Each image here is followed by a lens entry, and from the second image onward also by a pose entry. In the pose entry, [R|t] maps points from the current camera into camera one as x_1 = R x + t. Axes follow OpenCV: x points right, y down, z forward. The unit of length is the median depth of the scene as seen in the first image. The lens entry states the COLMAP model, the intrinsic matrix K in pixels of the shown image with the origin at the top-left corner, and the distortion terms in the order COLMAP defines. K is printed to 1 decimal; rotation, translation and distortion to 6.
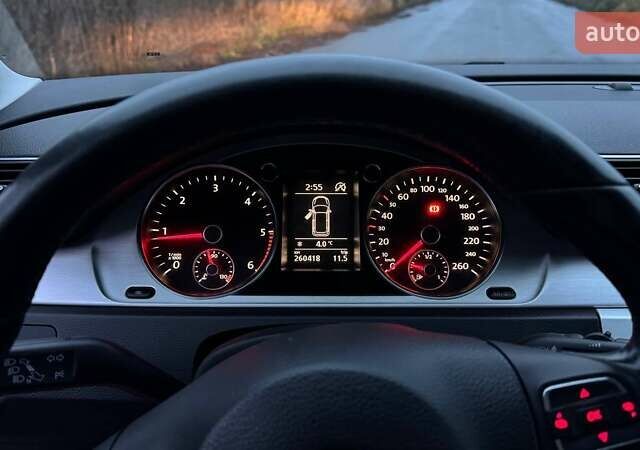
lens RADIAL K [[560.4, 0, 321.5], [0, 560.4, 216.8], [0, 0, 1]] dist [0.144004, -0.338908]
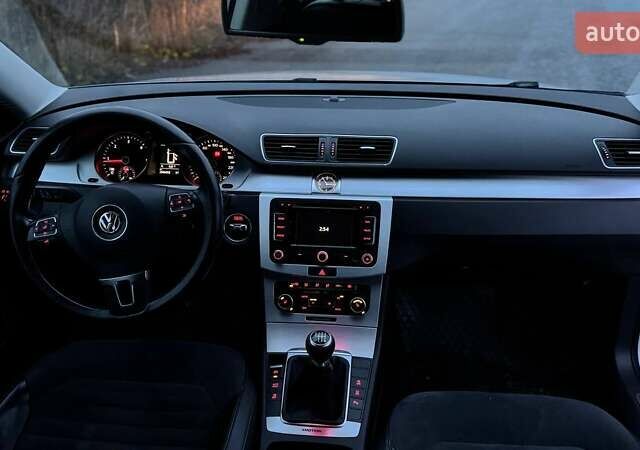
lens RADIAL K [[560.4, 0, 321.5], [0, 560.4, 216.8], [0, 0, 1]] dist [0.144004, -0.338908]
pose [[0.992763, 0.043272, -0.112023, 0.084038], [-0.035948, 0.997132, 0.066597, 0.007140], [0.114584, -0.062088, 0.991471, -0.122412]]
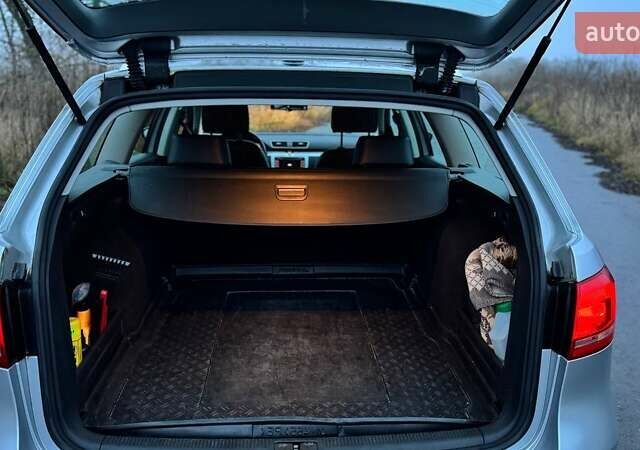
lens RADIAL K [[558.1, 0, 322.8], [0, 558.1, 222.7], [0, 0, 1]] dist [0.143707, -0.280345]
pose [[0.999669, 0.000703, 0.025736, 0.087039], [0.003002, 0.989626, -0.143636, 0.206657], [-0.025570, 0.143666, 0.989296, -0.640810]]
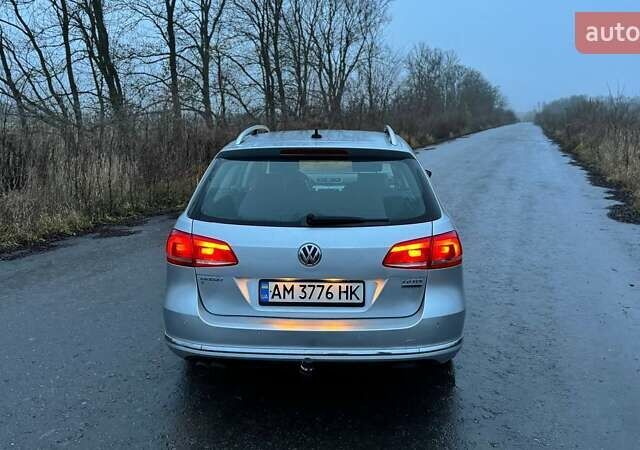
lens RADIAL K [[560.4, 0, 321.5], [0, 560.4, 216.8], [0, 0, 1]] dist [0.144004, -0.338908]
pose [[0.996791, 0.003786, -0.079961, 0.133456], [-0.021403, 0.975121, -0.220636, 0.298776], [0.077136, 0.221640, 0.972073, -0.934451]]
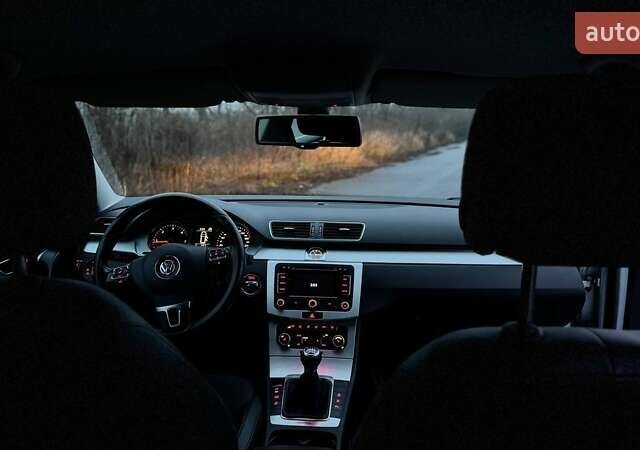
lens RADIAL K [[560.4, 0, 321.5], [0, 560.4, 216.8], [0, 0, 1]] dist [0.144004, -0.338908]
pose [[0.995486, 0.020457, -0.092681, 0.091620], [-0.040314, 0.975169, -0.217763, 0.052794], [0.085924, 0.220516, 0.971591, -0.201715]]
